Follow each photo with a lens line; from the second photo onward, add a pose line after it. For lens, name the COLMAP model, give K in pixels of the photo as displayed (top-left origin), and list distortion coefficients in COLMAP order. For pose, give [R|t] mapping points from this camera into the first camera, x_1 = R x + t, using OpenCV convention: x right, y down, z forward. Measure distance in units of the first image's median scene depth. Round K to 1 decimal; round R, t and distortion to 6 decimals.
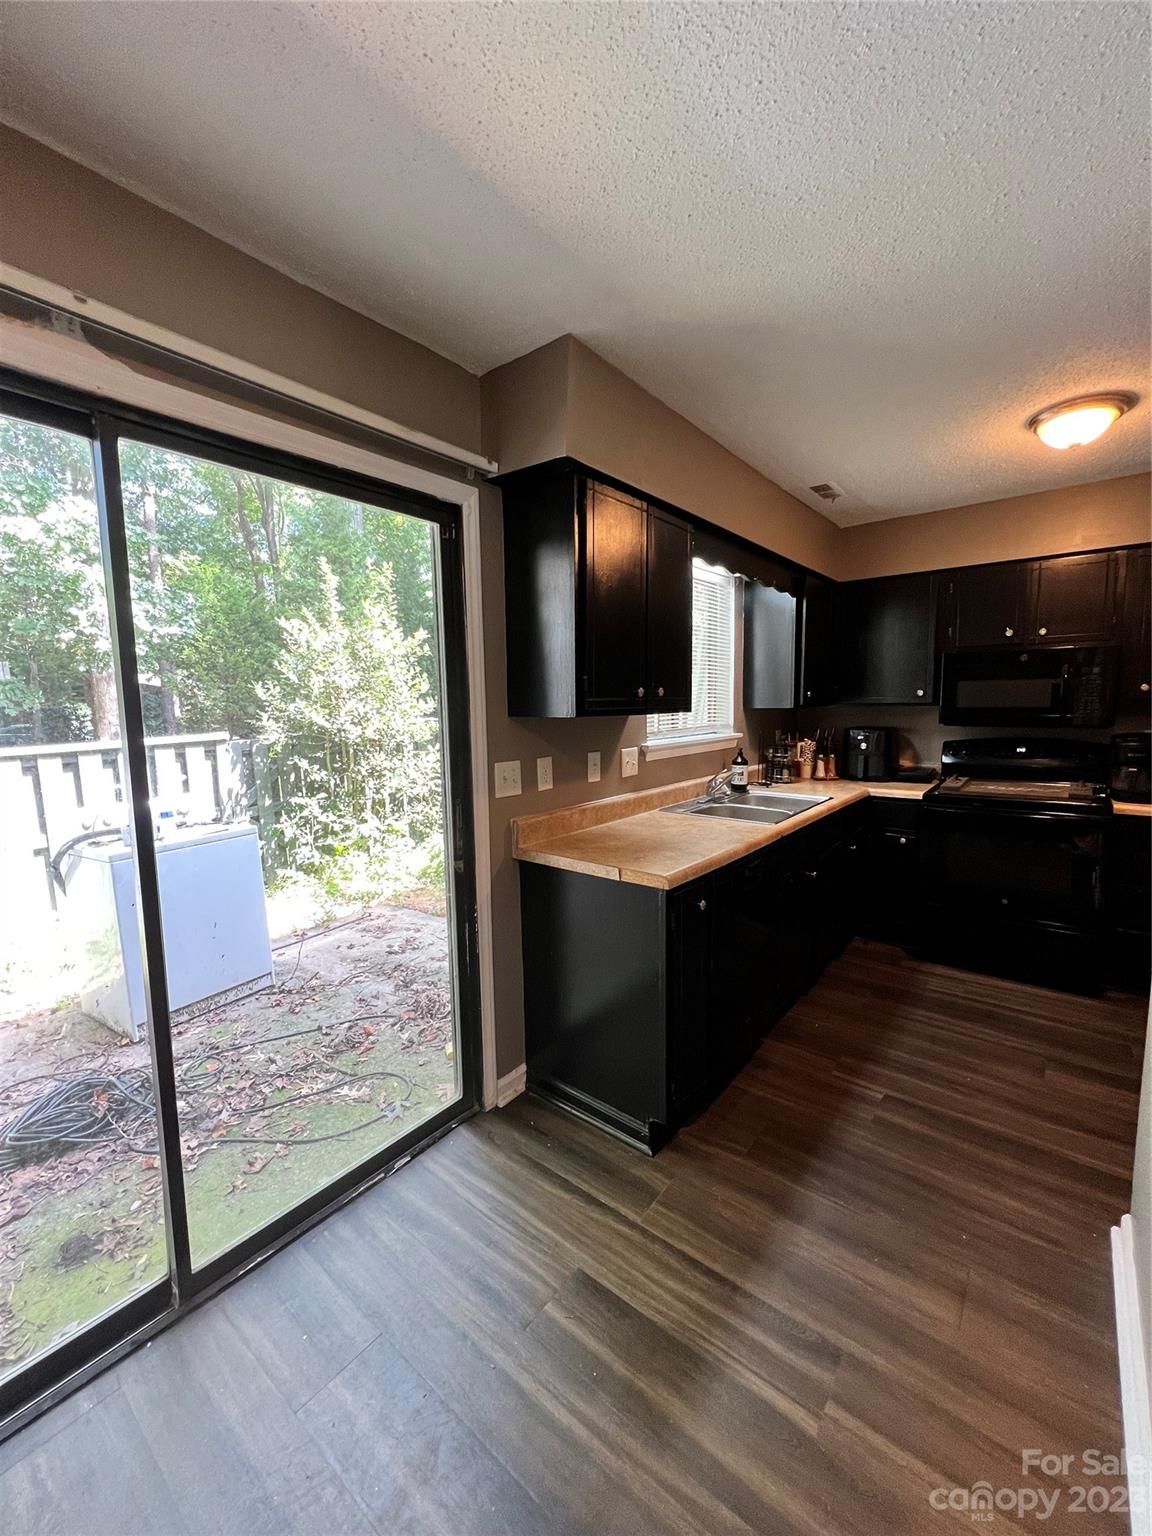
lens RADIAL K [[613.4, 0, 569.8], [0, 613.4, 771.5], [0, 0, 1]] dist [-0.001438, -0.000150]
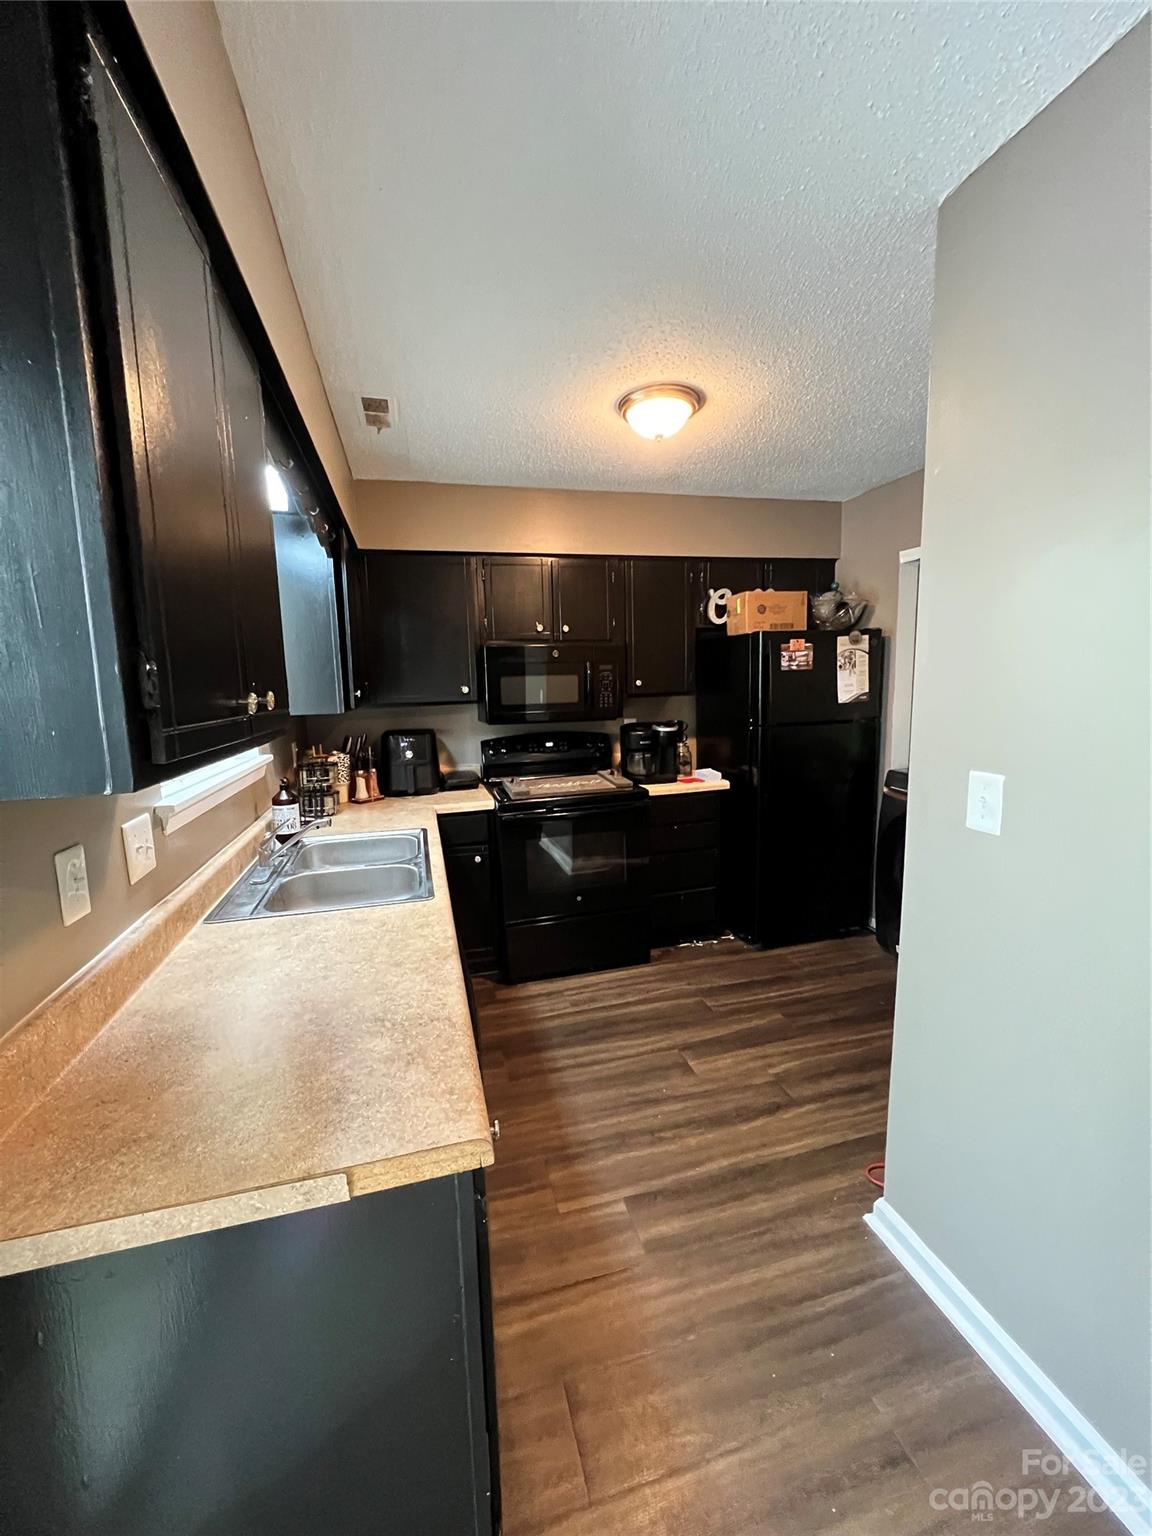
lens RADIAL K [[613.4, 0, 575.9], [0, 613.4, 763.4], [0, 0, 1]] dist [-0.001438, -0.000150]
pose [[0.578502, -0.109813, 0.808255, -0.078967], [0.110197, 0.992334, 0.055950, -0.065995], [-0.808203, 0.056700, 0.586168, 0.435335]]
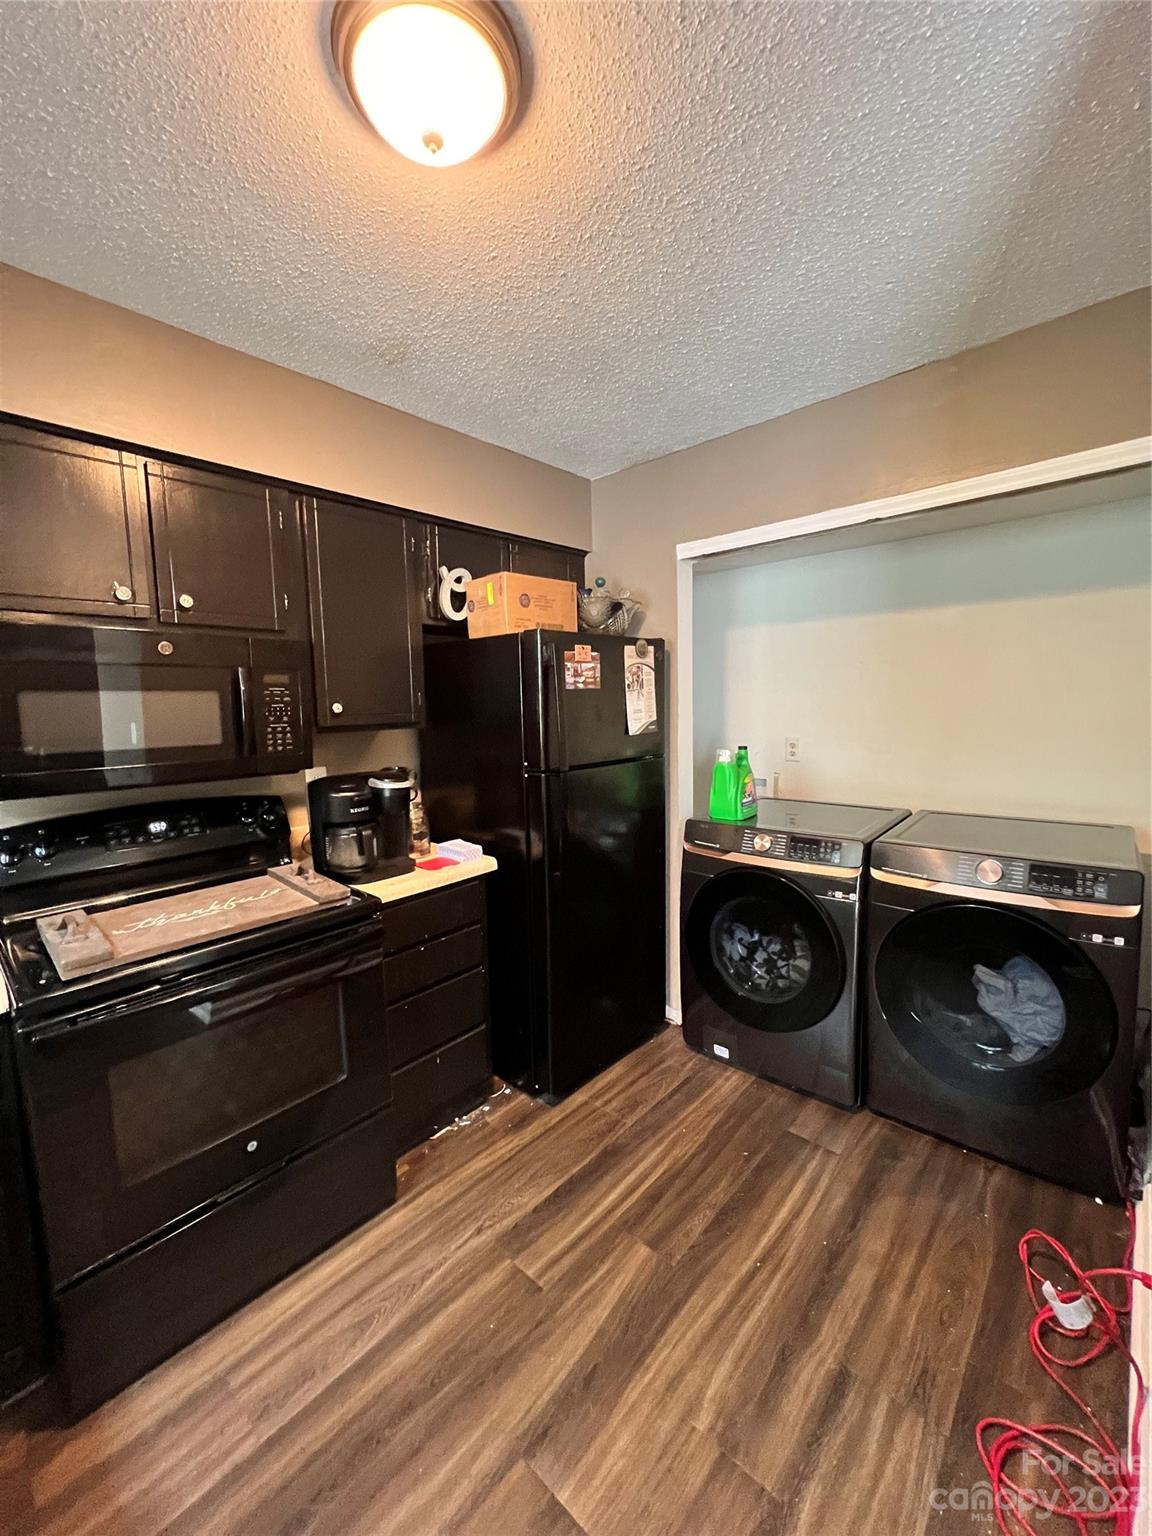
lens RADIAL K [[613.4, 0, 576.6], [0, 613.4, 765.7], [0, 0, 1]] dist [-0.001438, -0.000150]
pose [[0.048680, -0.085731, 0.995128, 0.284185], [0.136520, 0.987530, 0.078398, -0.093619], [-0.989441, 0.132038, 0.059777, 0.722669]]
